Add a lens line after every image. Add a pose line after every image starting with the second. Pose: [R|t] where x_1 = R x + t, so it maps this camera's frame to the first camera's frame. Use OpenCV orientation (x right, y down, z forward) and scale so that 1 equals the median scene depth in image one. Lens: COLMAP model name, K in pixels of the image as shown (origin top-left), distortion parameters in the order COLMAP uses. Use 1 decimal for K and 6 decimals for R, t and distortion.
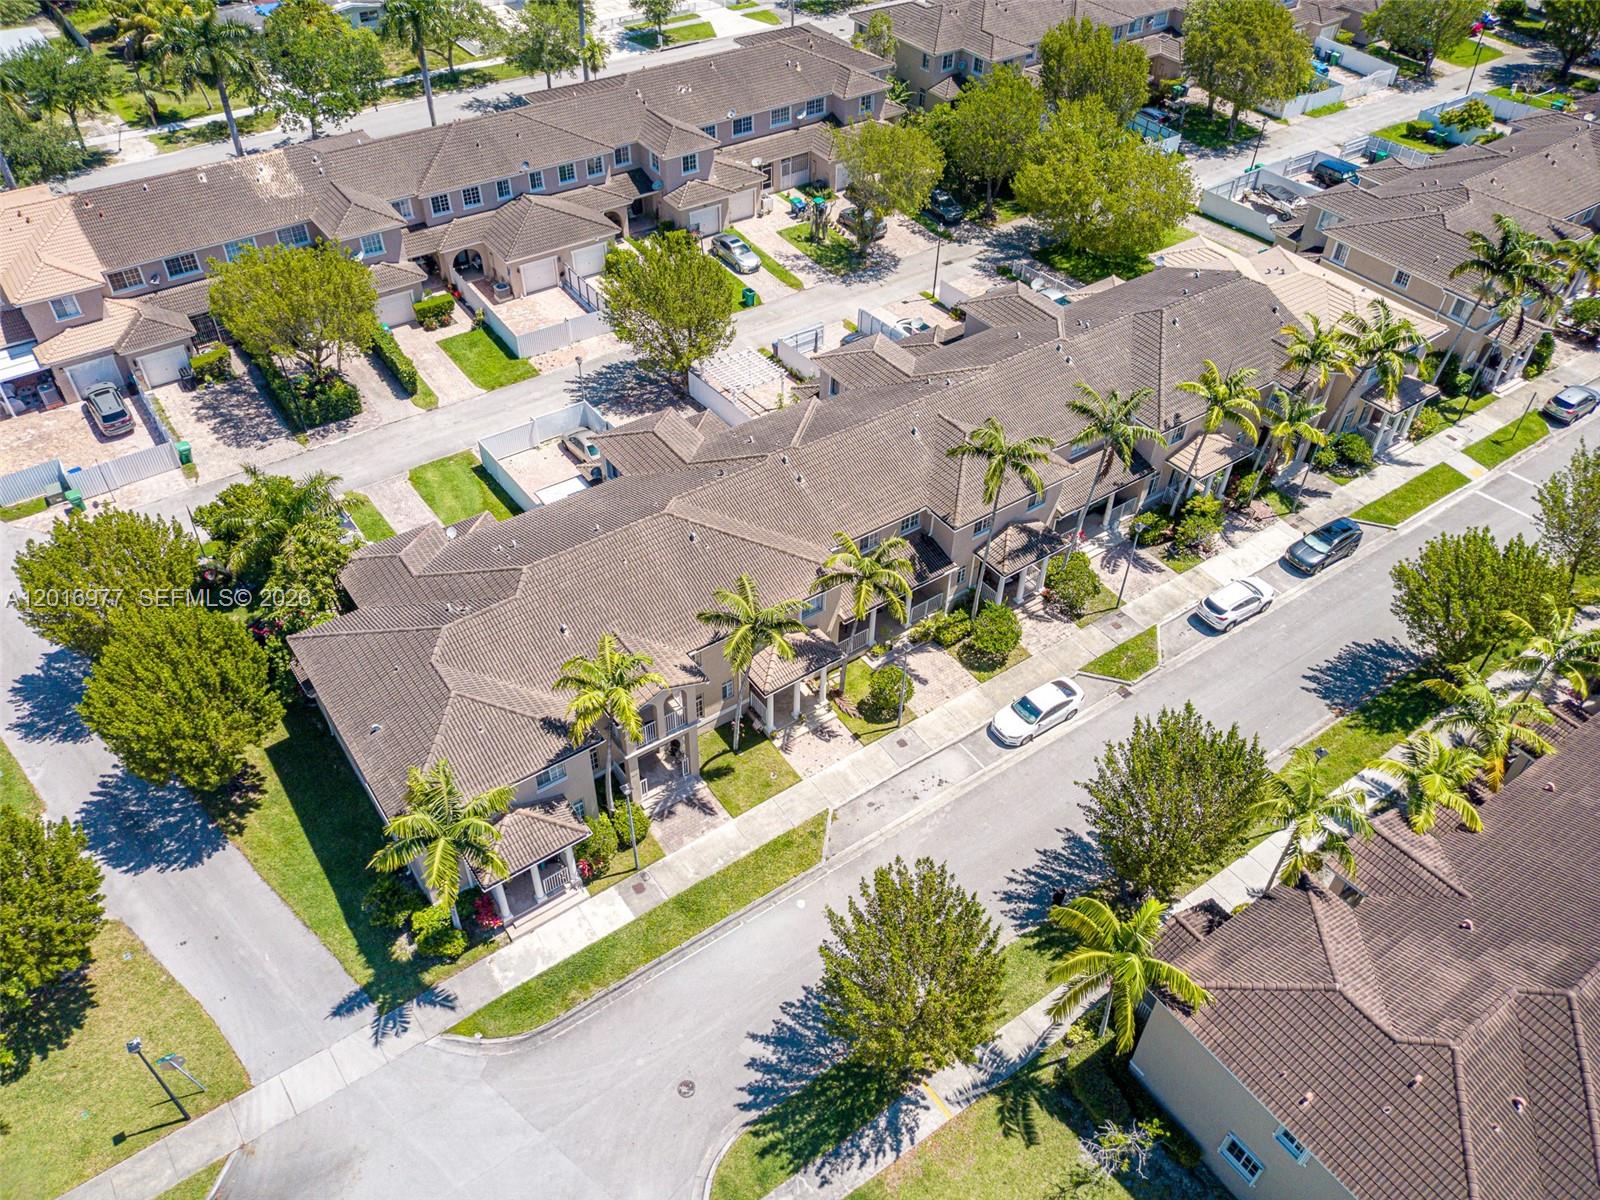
lens RADIAL K [[1198.8, 0, 800.0], [0, 1198.8, 600.0], [0, 0, 1]] dist [0.094129, -0.156622]
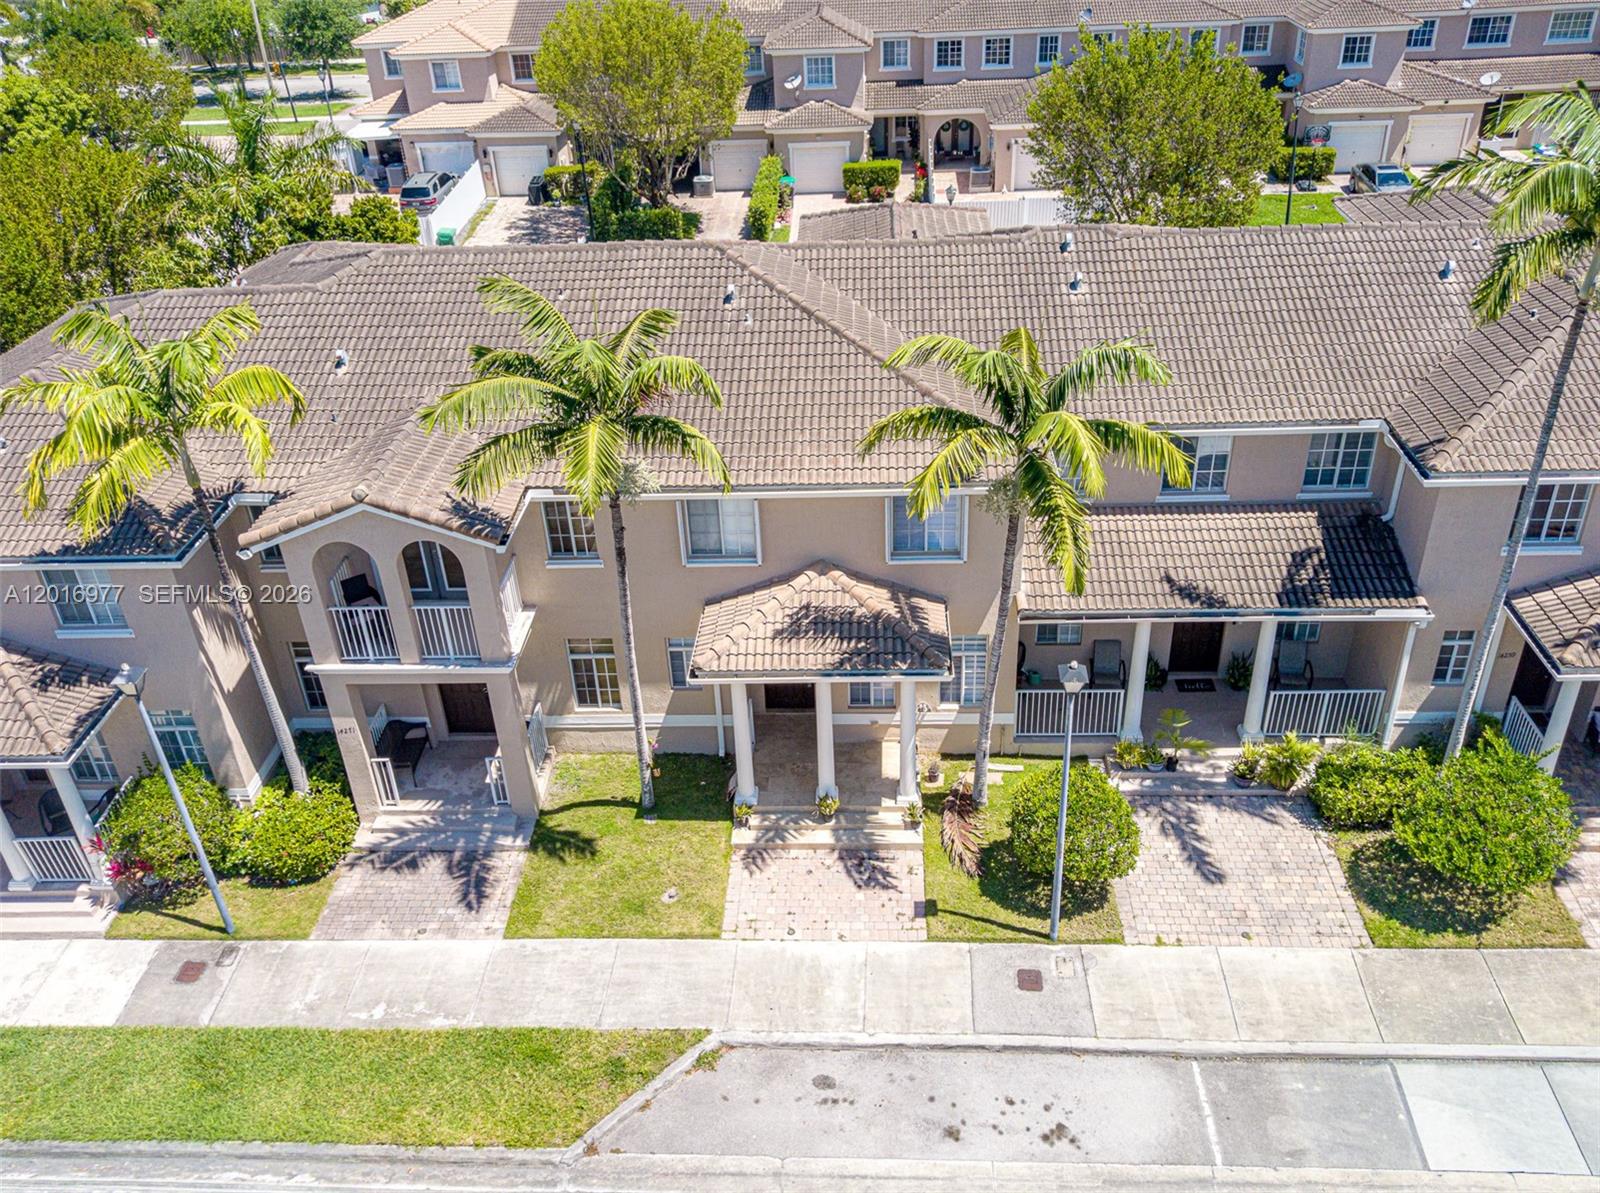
lens RADIAL K [[1299.6, 0, 800.0], [0, 1299.6, 596.5], [0, 0, 1]] dist [0.160584, -0.330936]
pose [[0.785138, 0.276726, -0.554059, 0.196458], [-0.374844, 0.924484, -0.069442, 0.062613], [0.493002, 0.262207, 0.829576, 0.574500]]
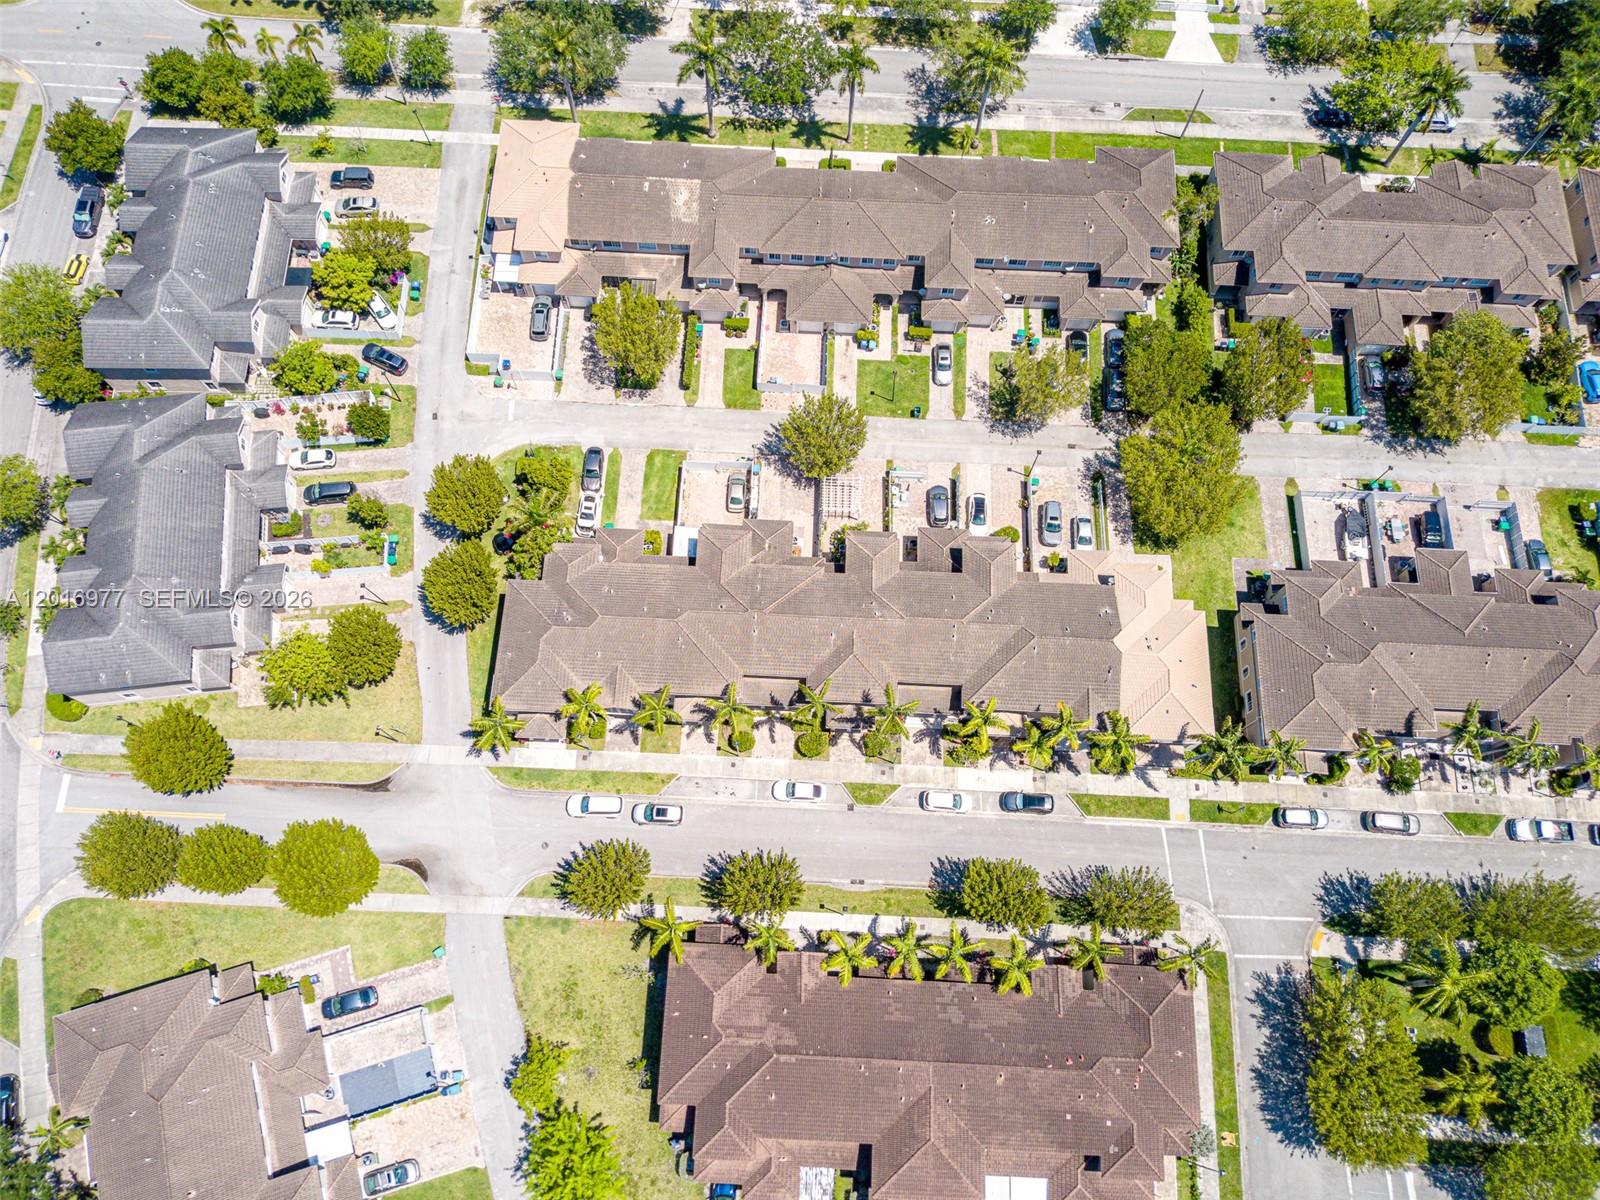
lens RADIAL K [[1198.8, 0, 800.0], [0, 1198.8, 600.0], [0, 0, 1]] dist [0.094129, -0.156622]
pose [[0.787571, 0.573497, -0.225460, 0.434566], [-0.411701, 0.761932, 0.499962, -1.062253], [0.458512, -0.300933, 0.836185, -0.514217]]
